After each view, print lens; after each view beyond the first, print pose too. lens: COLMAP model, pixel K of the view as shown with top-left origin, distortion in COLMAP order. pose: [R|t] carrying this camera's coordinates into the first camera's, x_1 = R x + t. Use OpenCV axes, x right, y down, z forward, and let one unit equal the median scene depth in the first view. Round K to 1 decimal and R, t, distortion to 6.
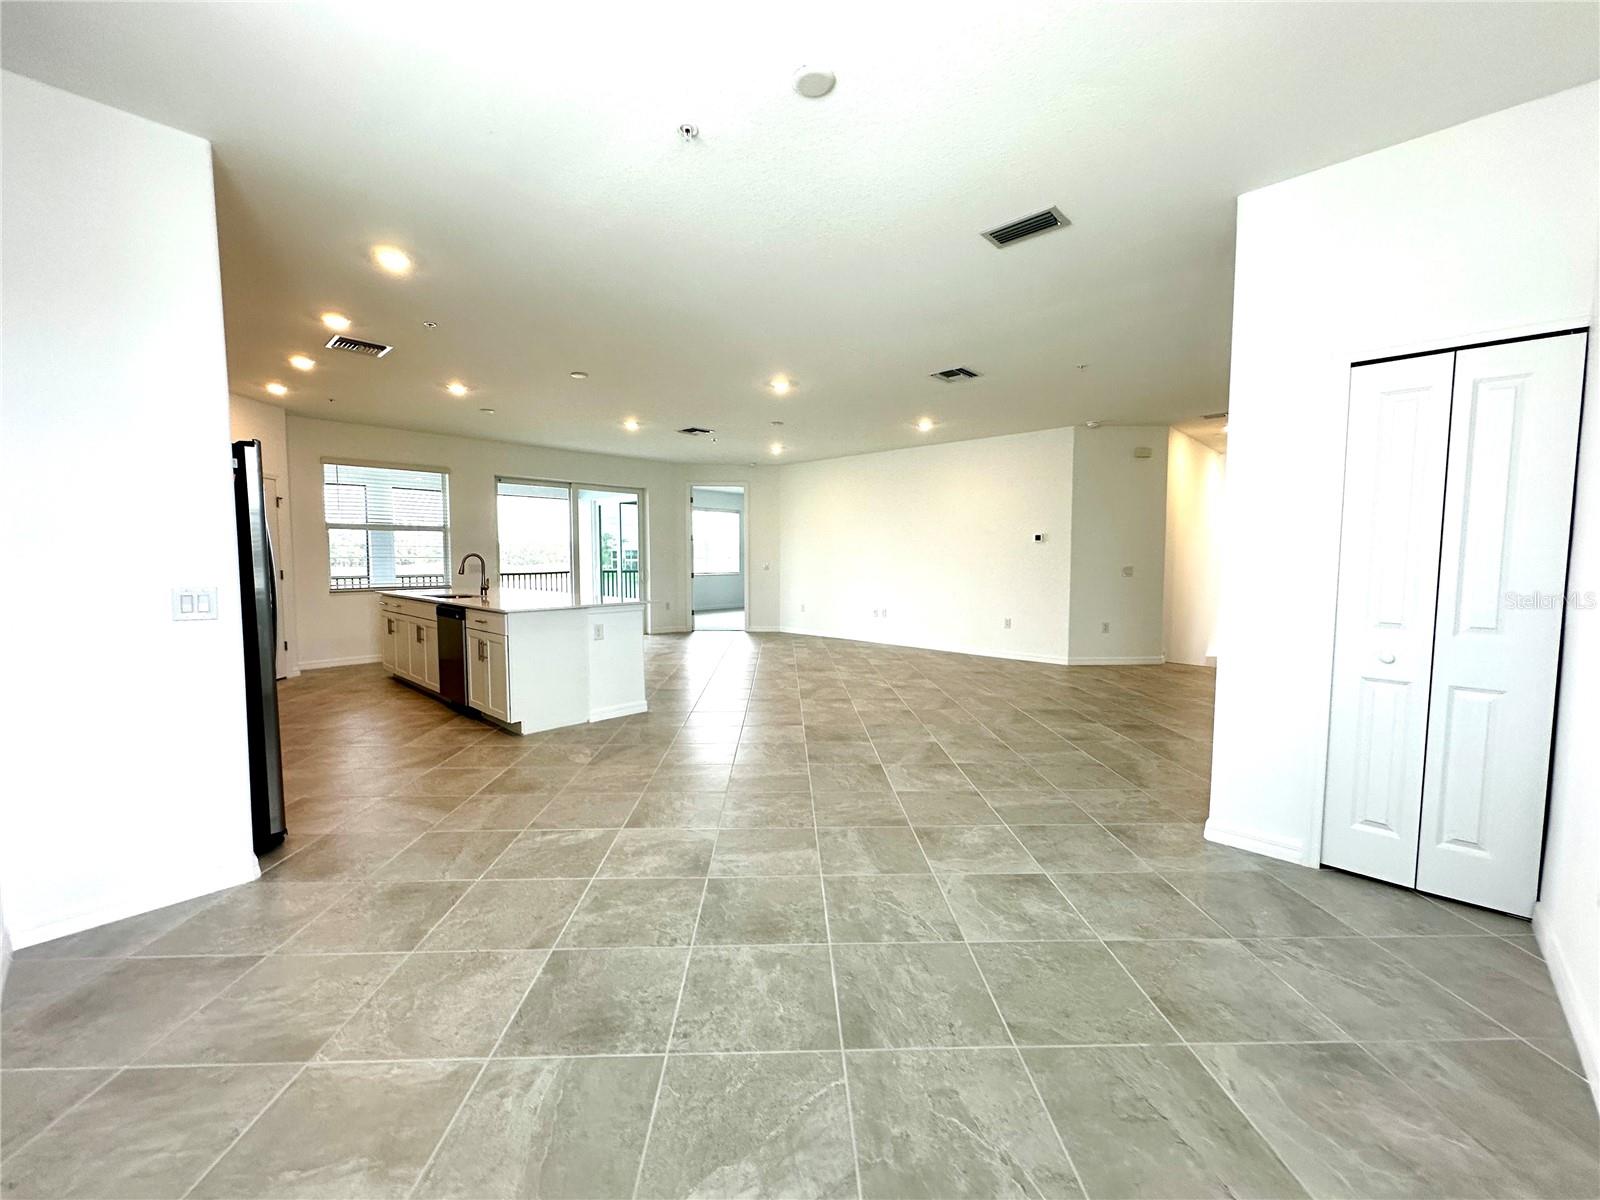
lens RADIAL K [[636.2, 0, 798.6], [0, 636.2, 600.3], [0, 0, 1]] dist [-0.001951, -0.000184]
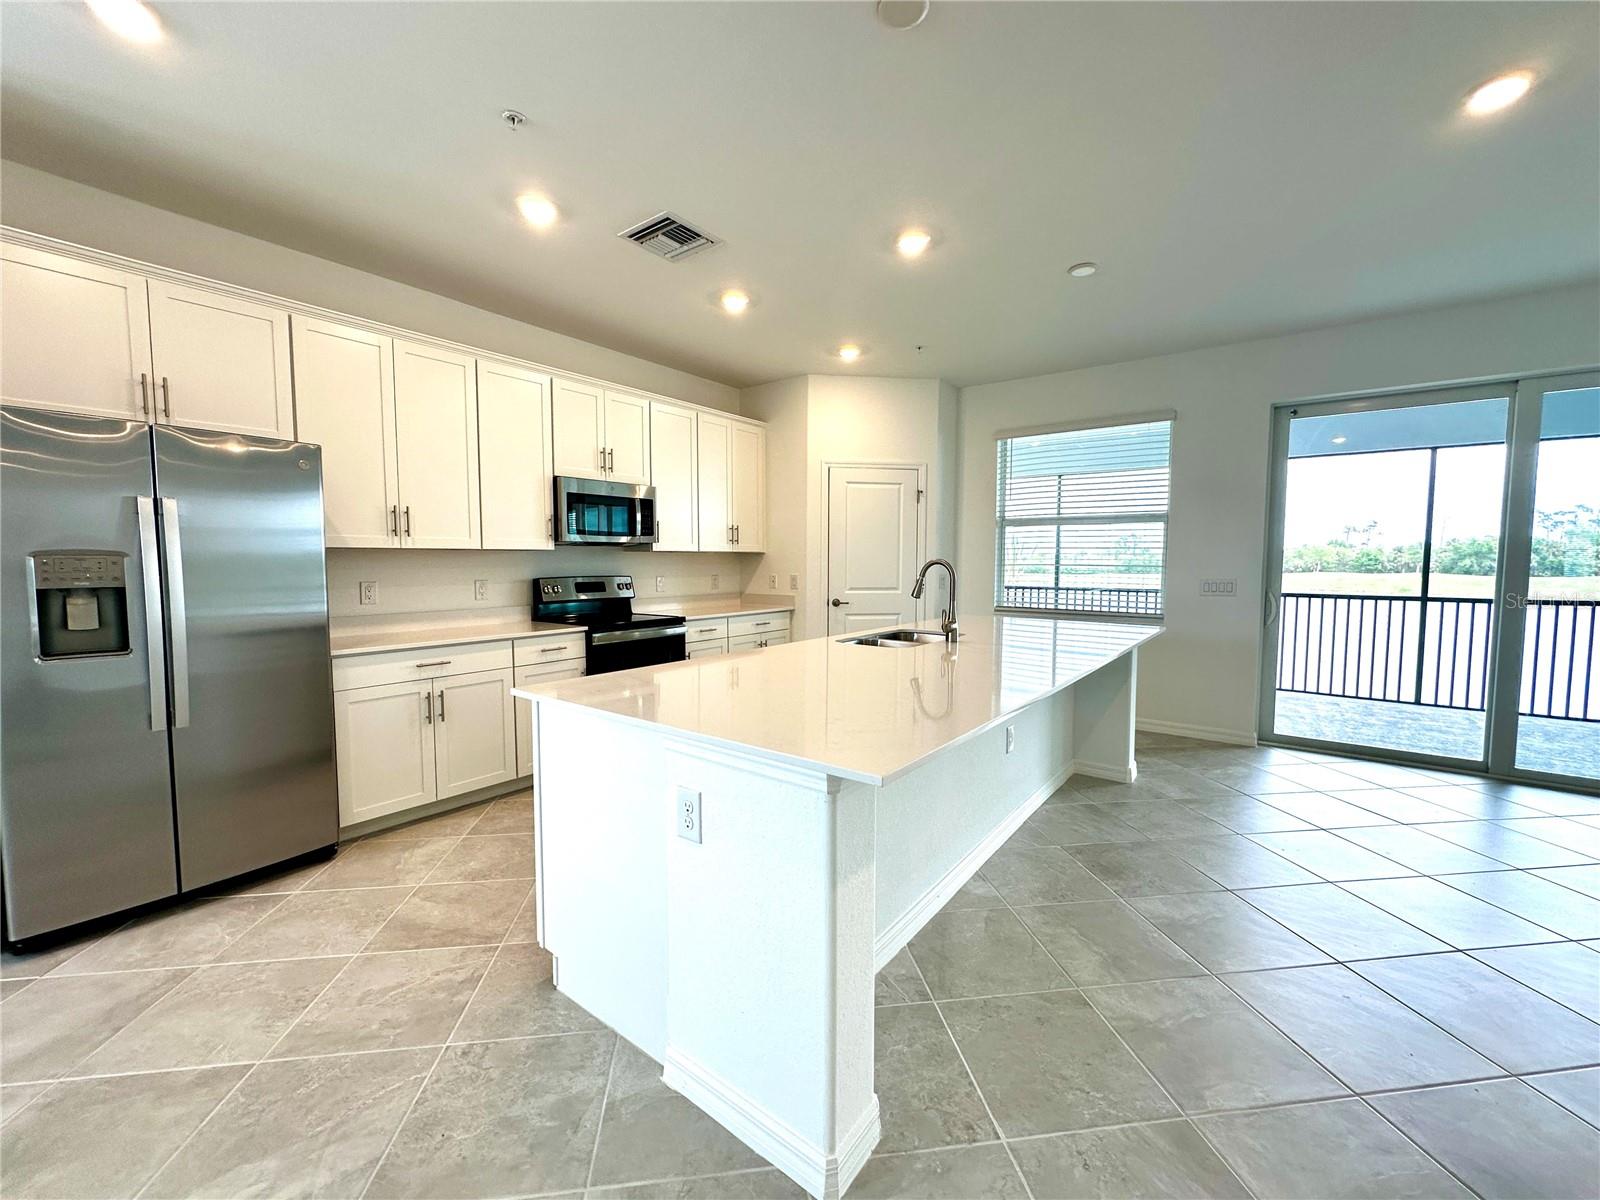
lens RADIAL K [[636.2, 0, 798.6], [0, 636.2, 600.3], [0, 0, 1]] dist [-0.001951, -0.000184]
pose [[0.112392, 0.068003, -0.991334, -0.006825], [-0.072645, 0.995548, 0.060056, -0.049381], [0.991005, 0.065266, 0.116832, 0.647614]]
